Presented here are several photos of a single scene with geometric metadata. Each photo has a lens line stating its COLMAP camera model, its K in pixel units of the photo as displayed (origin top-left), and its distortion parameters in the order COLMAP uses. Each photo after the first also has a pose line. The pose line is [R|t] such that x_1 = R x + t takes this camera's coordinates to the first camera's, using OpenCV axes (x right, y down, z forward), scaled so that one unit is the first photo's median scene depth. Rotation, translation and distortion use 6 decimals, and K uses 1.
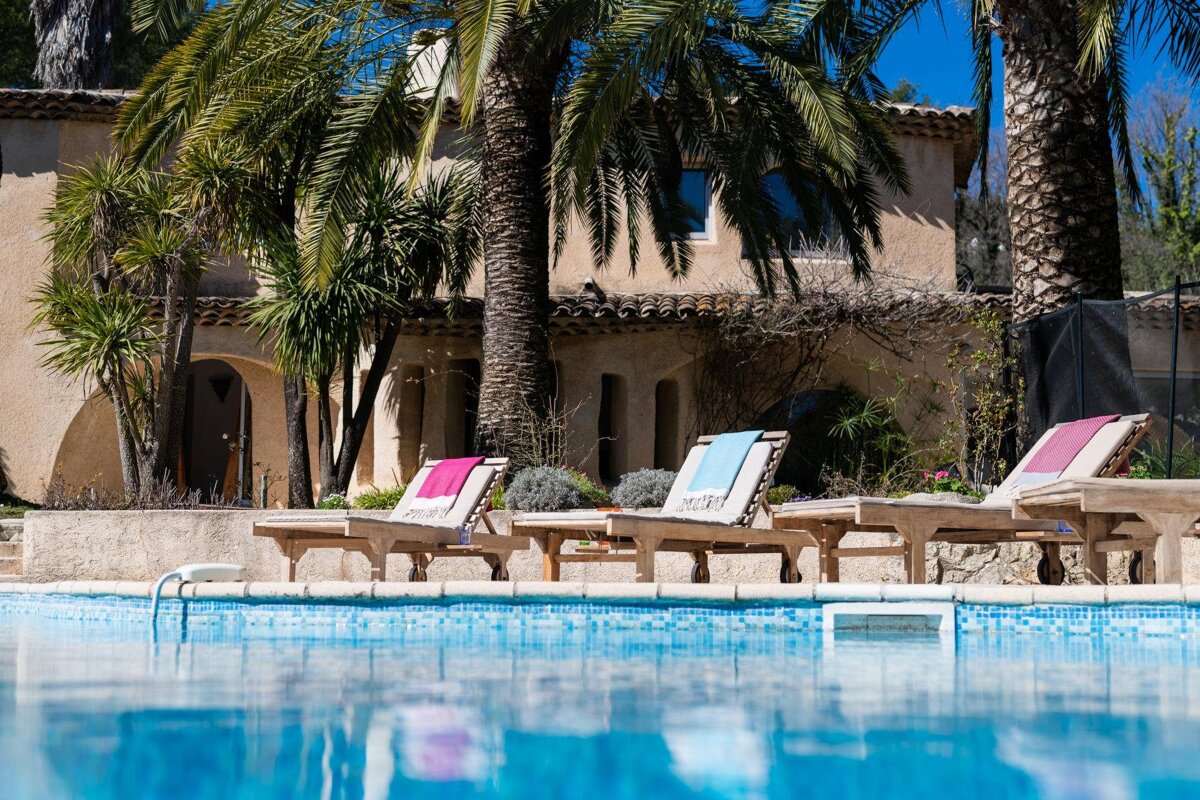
lens RADIAL K [[1623.9, 0, 600.0], [0, 1623.9, 400.0], [0, 0, 1]] dist [0.013665, 0.014842]
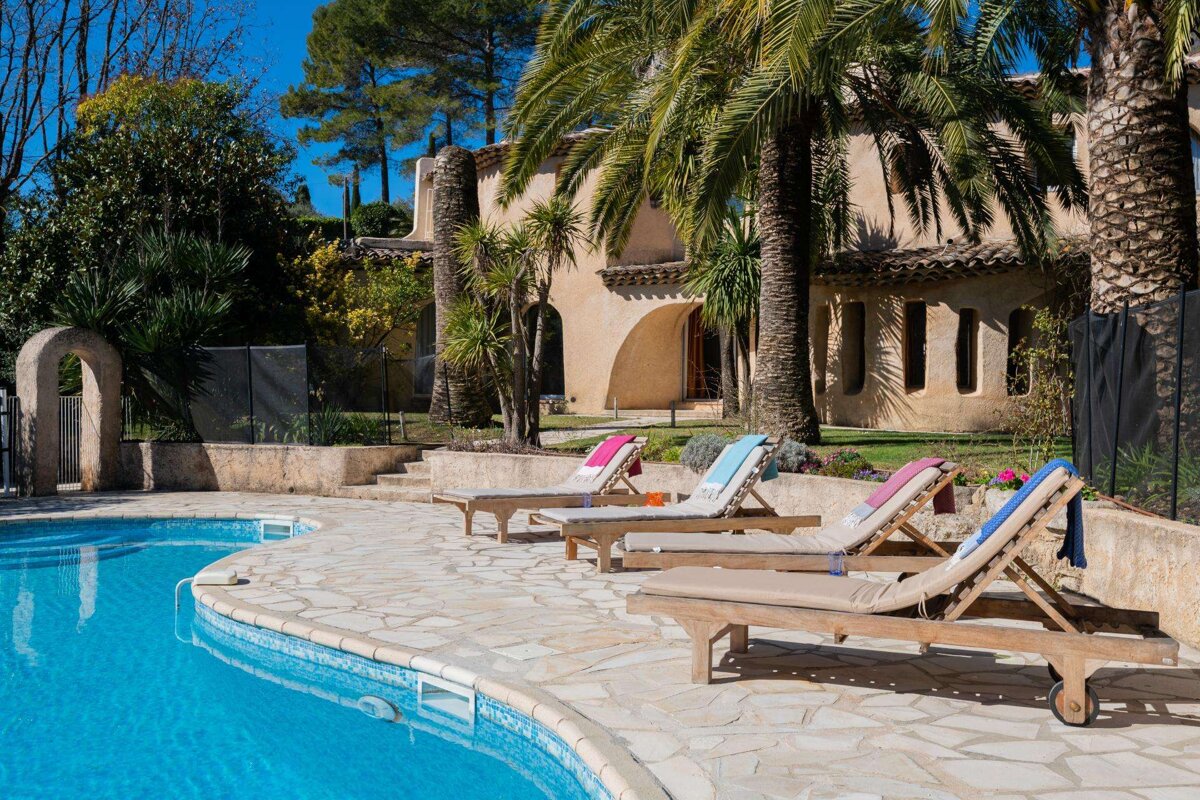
lens RADIAL K [[1098.9, 0, 601.5], [0, 1098.9, 380.1], [0, 0, 1]] dist [0.048138, -0.001816]
pose [[0.872315, -0.004872, -0.488920, 0.342123], [0.050454, 0.995509, 0.080098, -0.084103], [0.486335, -0.094538, 0.868643, 0.155800]]
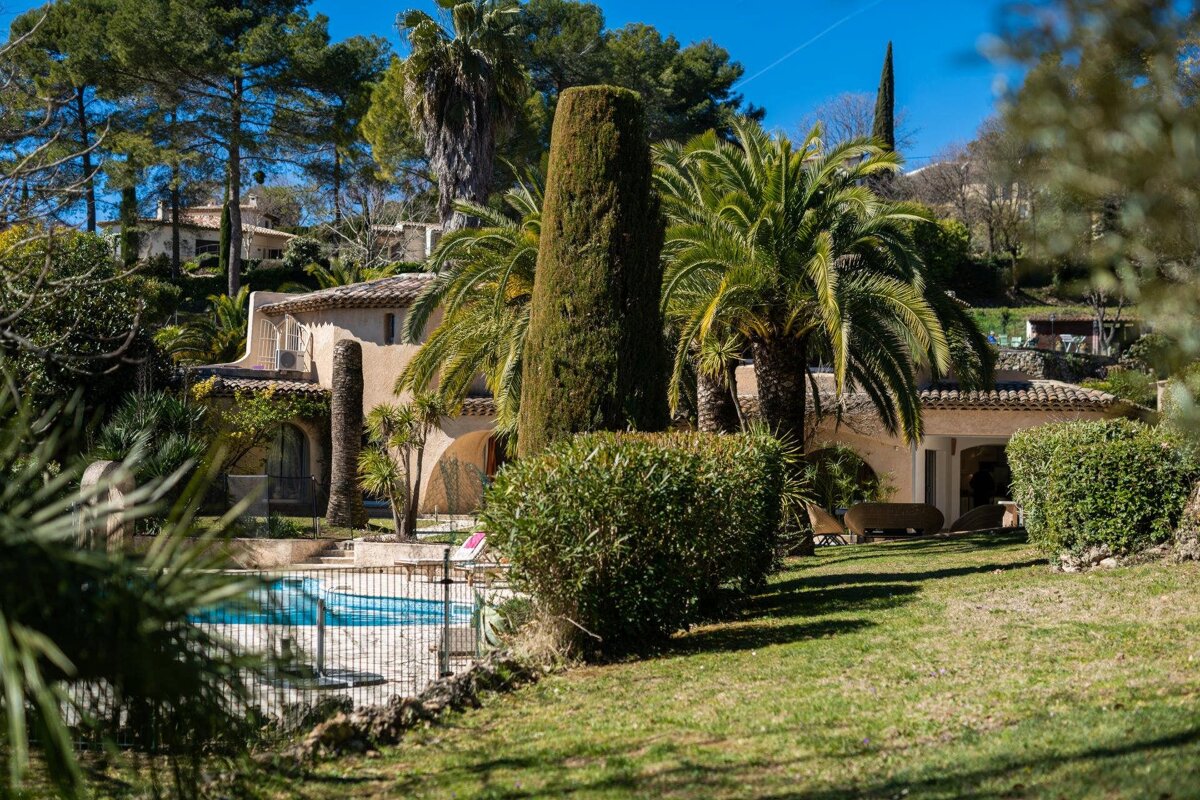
lens RADIAL K [[1623.9, 0, 600.0], [0, 1623.9, 400.0], [0, 0, 1]] dist [0.013665, 0.014842]
pose [[0.945596, -0.003394, -0.325326, 0.950526], [0.020627, 0.998559, 0.049536, -0.306055], [0.324689, -0.053552, 0.944303, -1.461063]]
